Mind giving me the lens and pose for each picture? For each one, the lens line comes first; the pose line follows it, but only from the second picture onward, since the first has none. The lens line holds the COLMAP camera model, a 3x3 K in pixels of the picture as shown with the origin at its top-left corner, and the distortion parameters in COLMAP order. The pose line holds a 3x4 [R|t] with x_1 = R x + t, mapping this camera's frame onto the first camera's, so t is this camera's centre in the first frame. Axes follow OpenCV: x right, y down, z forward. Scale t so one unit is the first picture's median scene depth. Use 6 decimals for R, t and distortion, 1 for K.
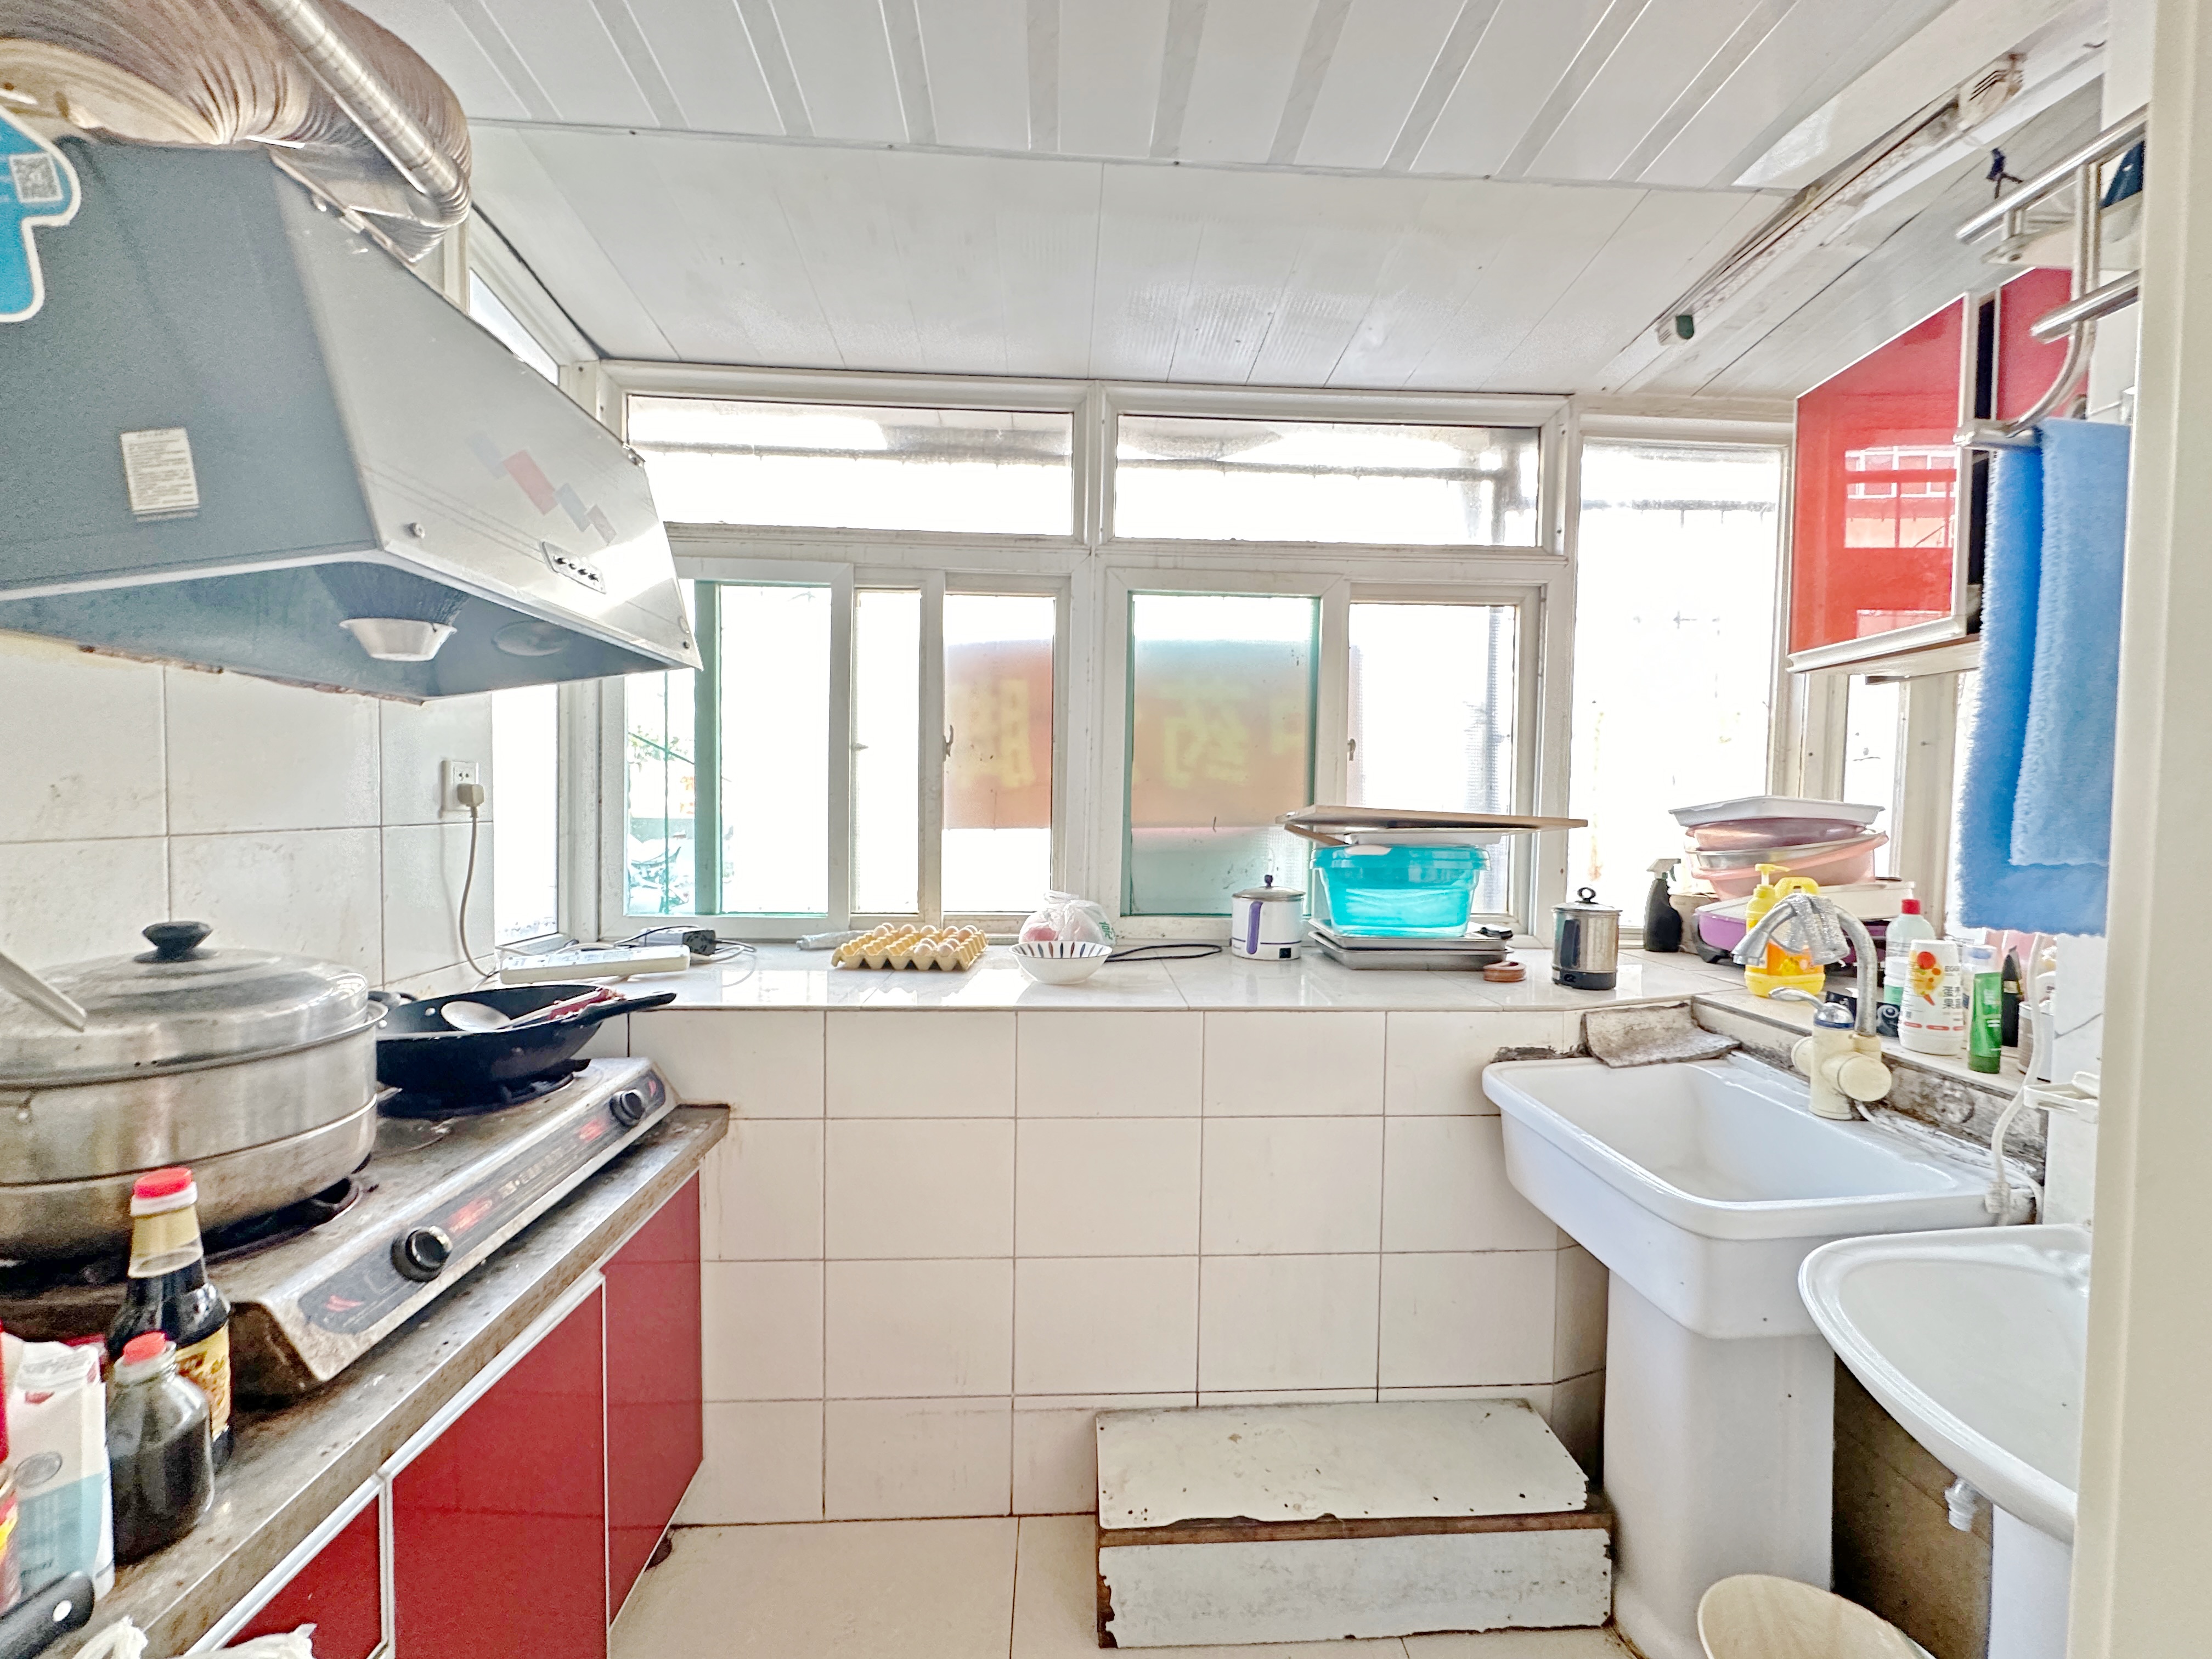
lens RADIAL K [[879.0, 0, 1113.5], [0, 879.0, 834.4], [0, 0, 1]] dist [-0.002730, -0.000096]
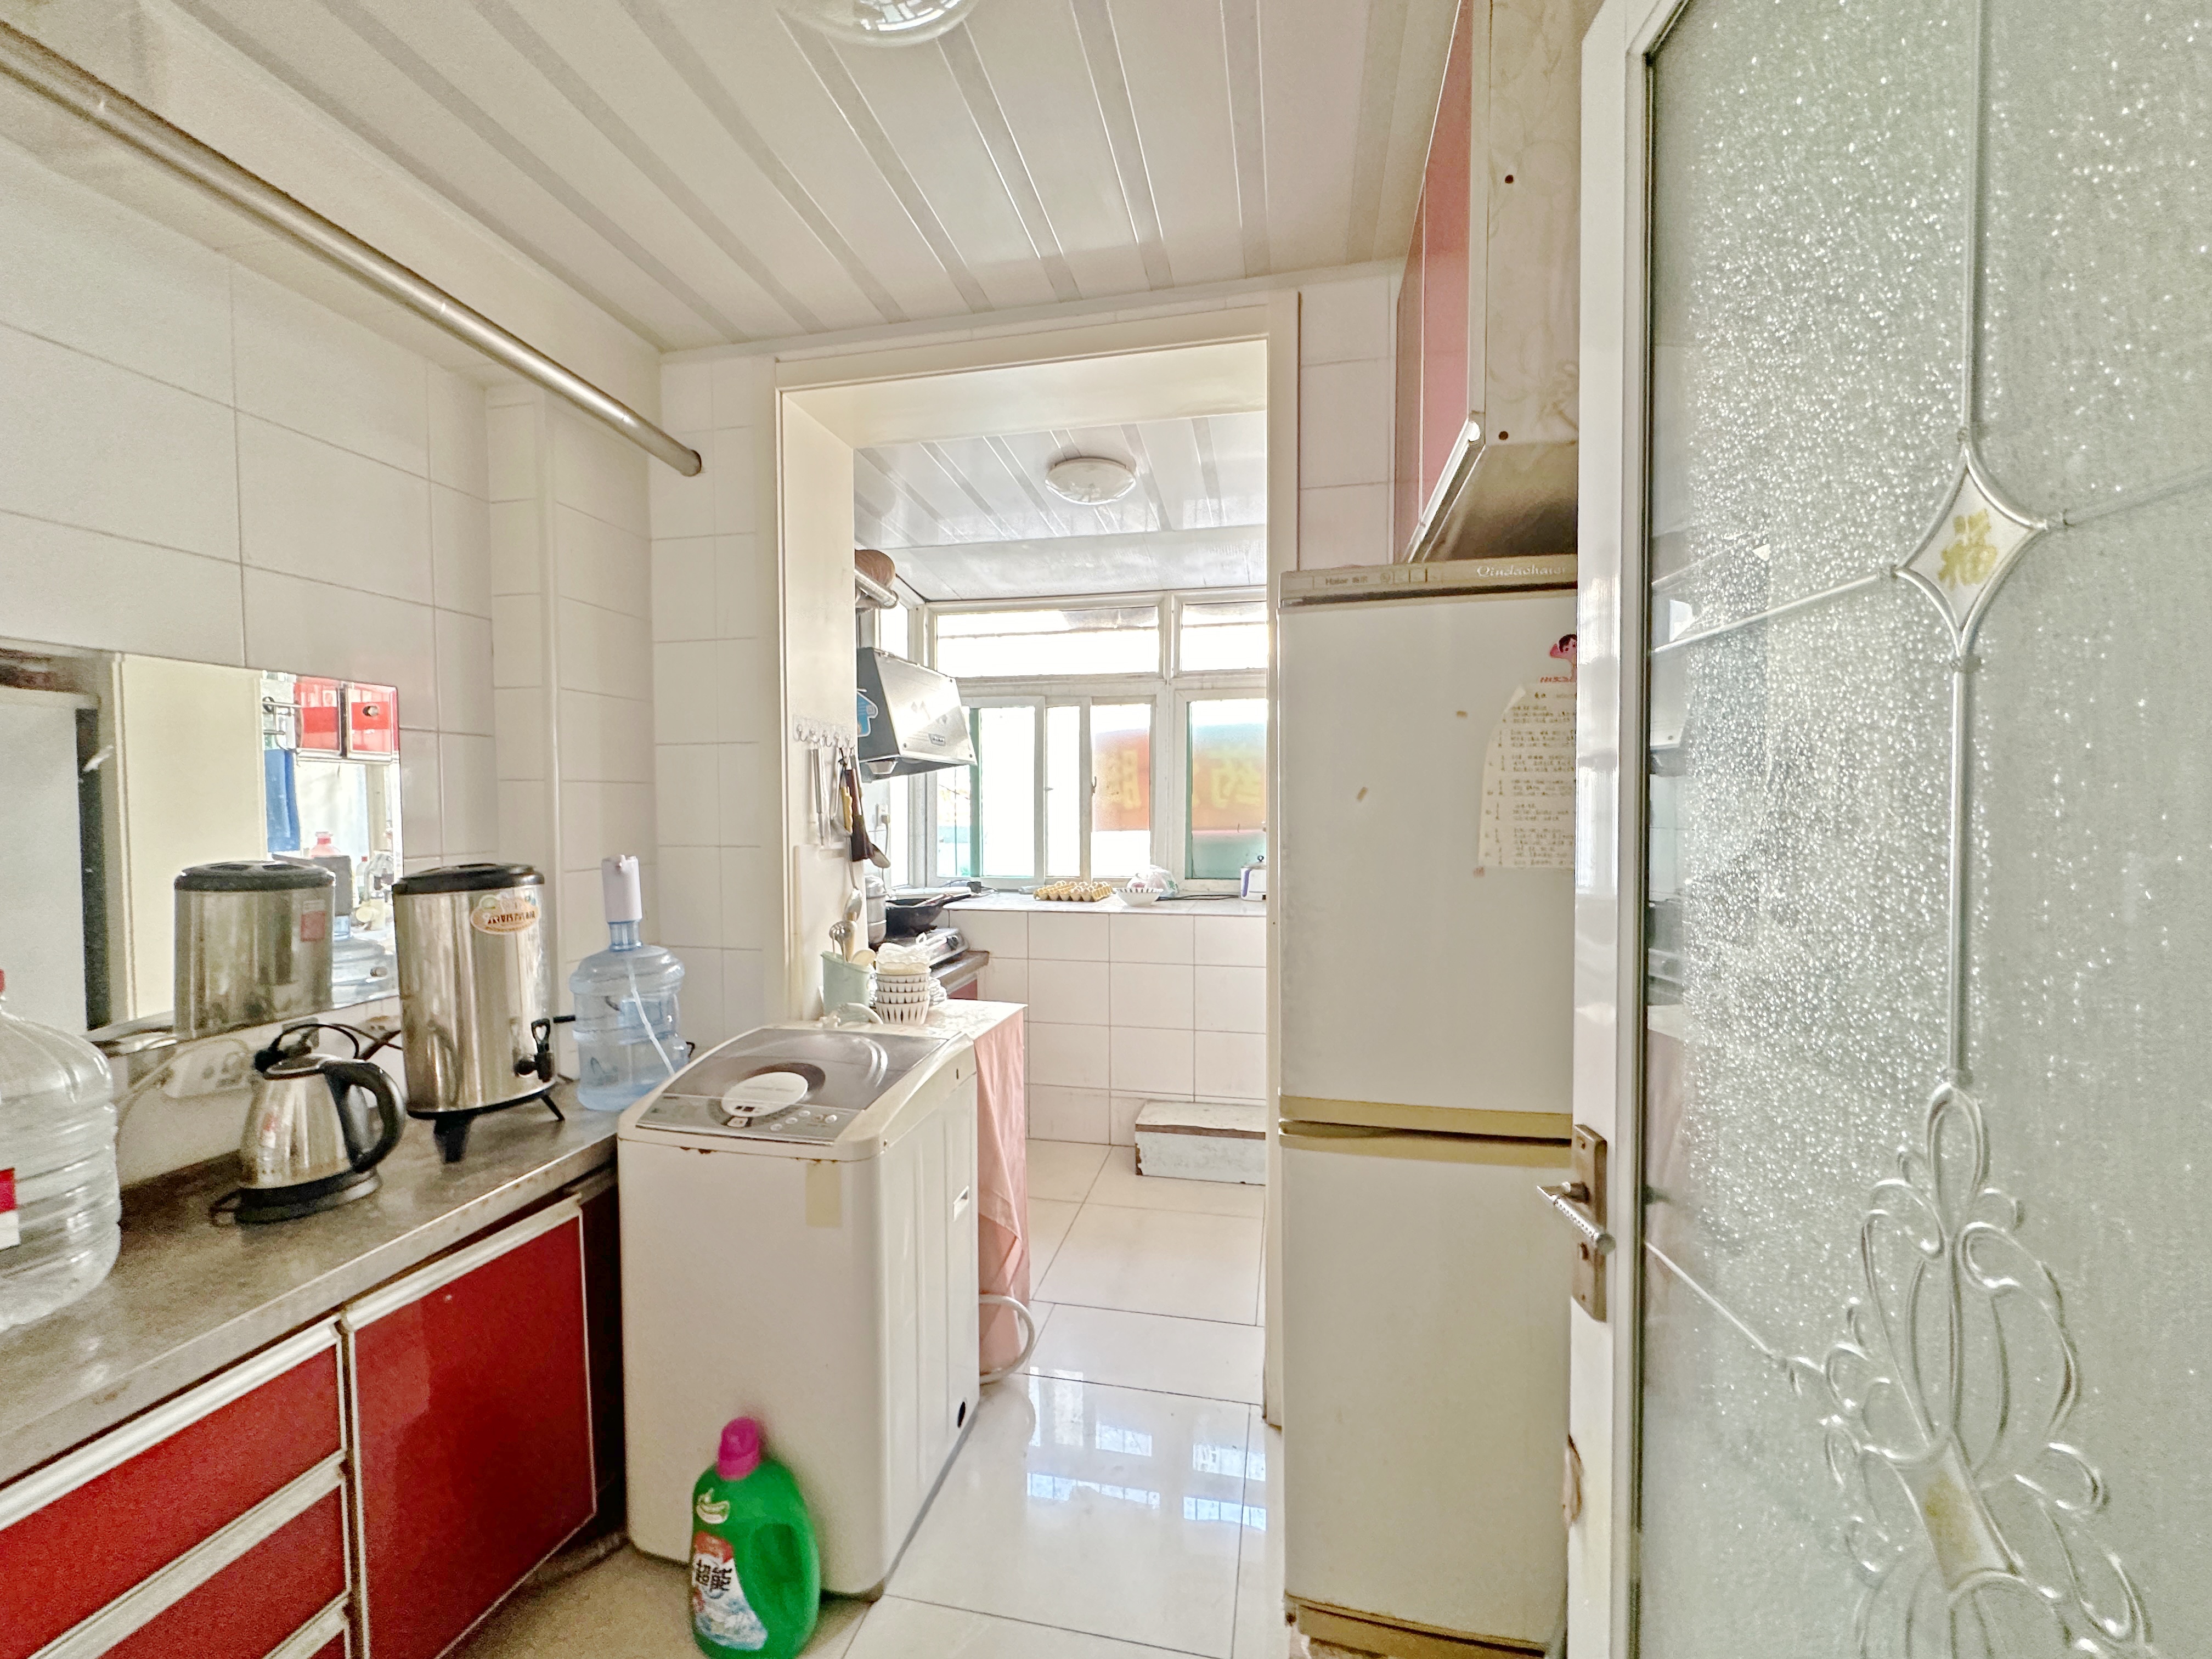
lens RADIAL K [[879.0, 0, 1103.1], [0, 879.0, 834.4], [0, 0, 1]] dist [-0.002730, -0.000096]
pose [[0.965038, -0.007570, -0.262002, 0.321447], [0.006893, 0.999970, -0.003501, 0.005902], [0.262020, 0.001573, 0.965061, -0.805038]]
